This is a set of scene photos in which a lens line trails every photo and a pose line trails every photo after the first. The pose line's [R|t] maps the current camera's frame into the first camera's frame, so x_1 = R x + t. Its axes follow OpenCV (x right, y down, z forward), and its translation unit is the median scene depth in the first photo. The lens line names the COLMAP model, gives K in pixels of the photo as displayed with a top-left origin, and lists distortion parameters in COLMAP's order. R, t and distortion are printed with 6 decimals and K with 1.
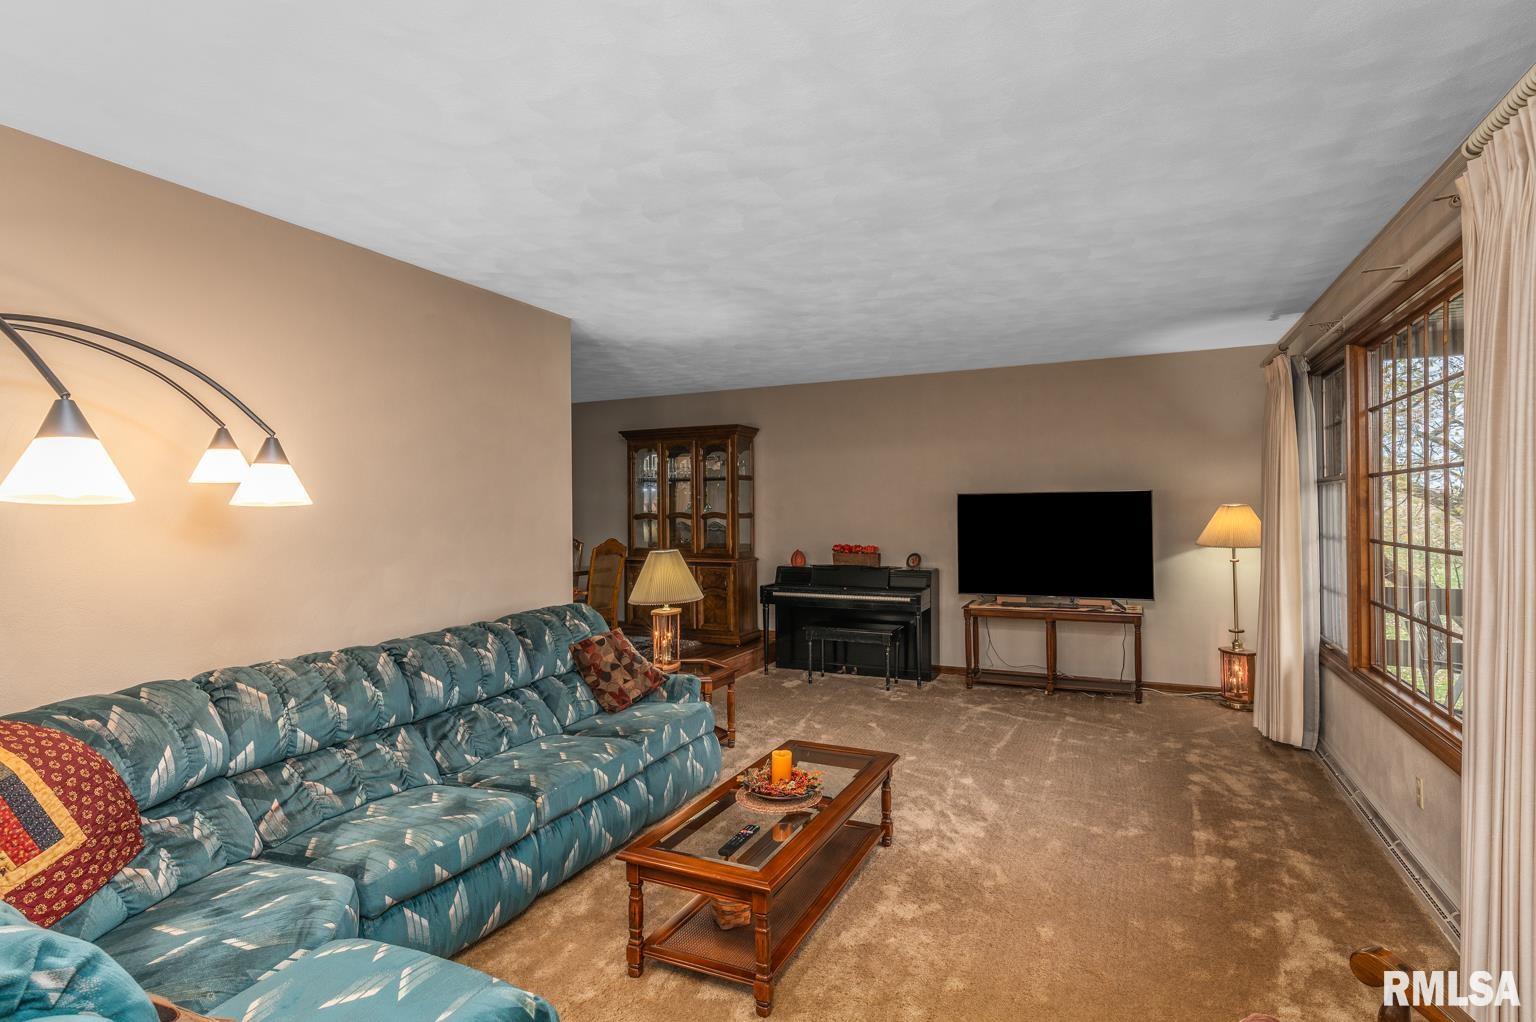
lens RADIAL K [[768.0, 0, 770.1], [0, 768.0, 515.3], [0, 0, 1]] dist [-0.000126, -0.000032]
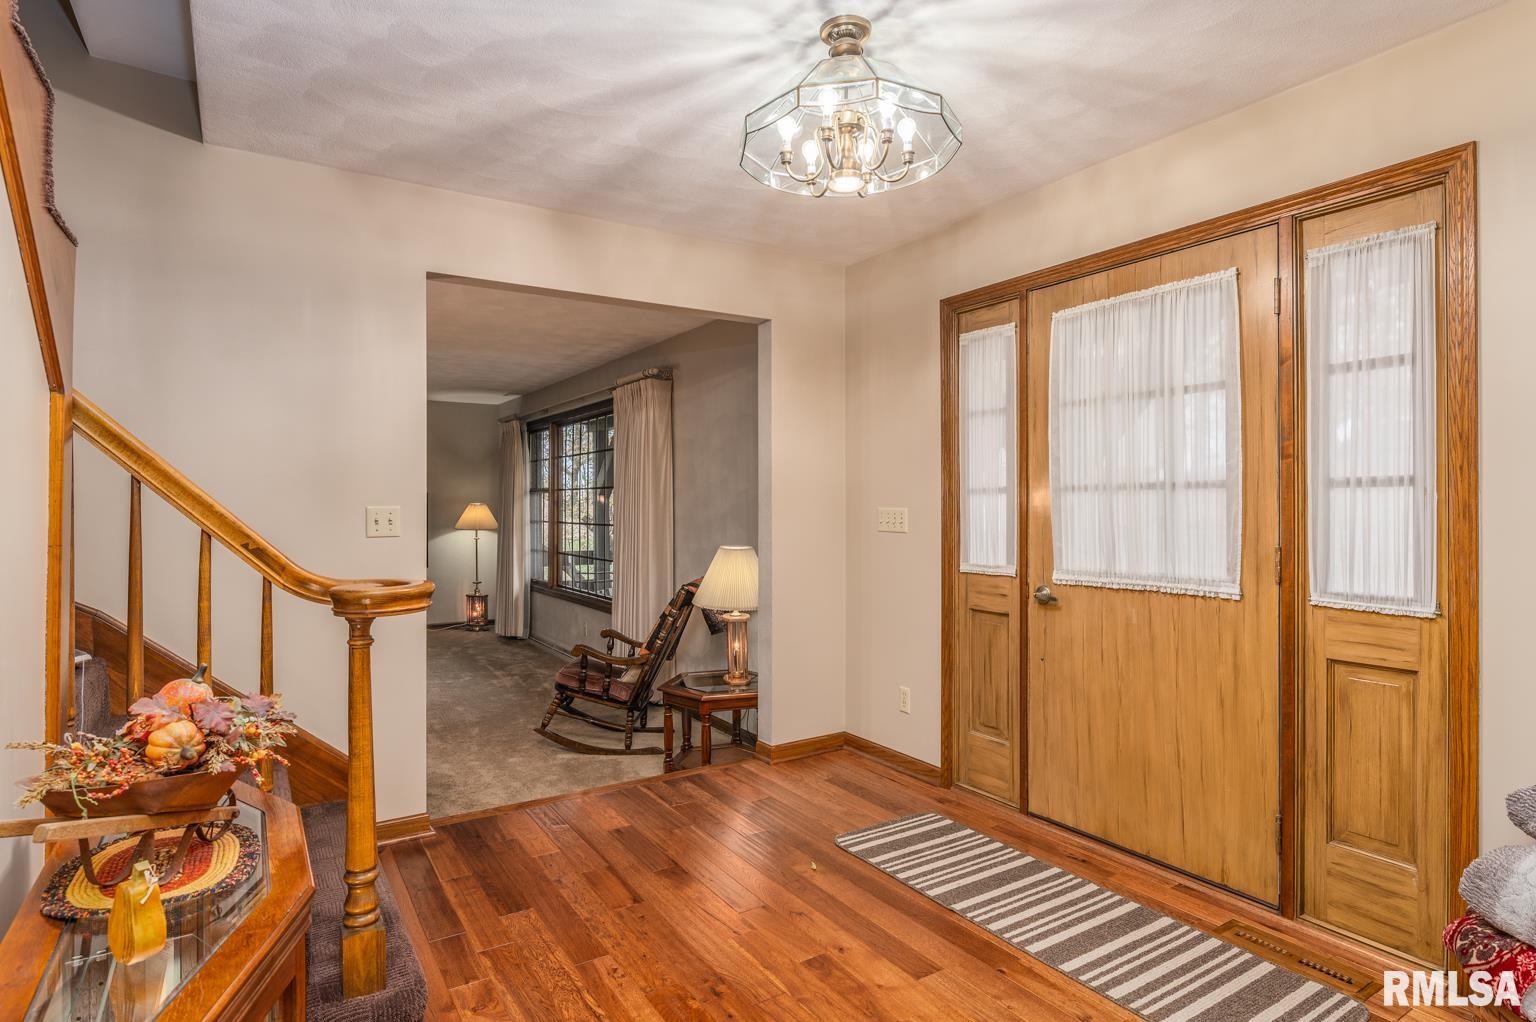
lens RADIAL K [[822.6, 0, 770.3], [0, 822.6, 508.8], [0, 0, 1]] dist [0.000396, 0.000009]
pose [[0.537184, 0.017353, 0.843286, -0.527227], [-0.012609, 0.999842, -0.012543, 0.011285], [-0.843371, -0.003895, 0.537318, -0.445822]]
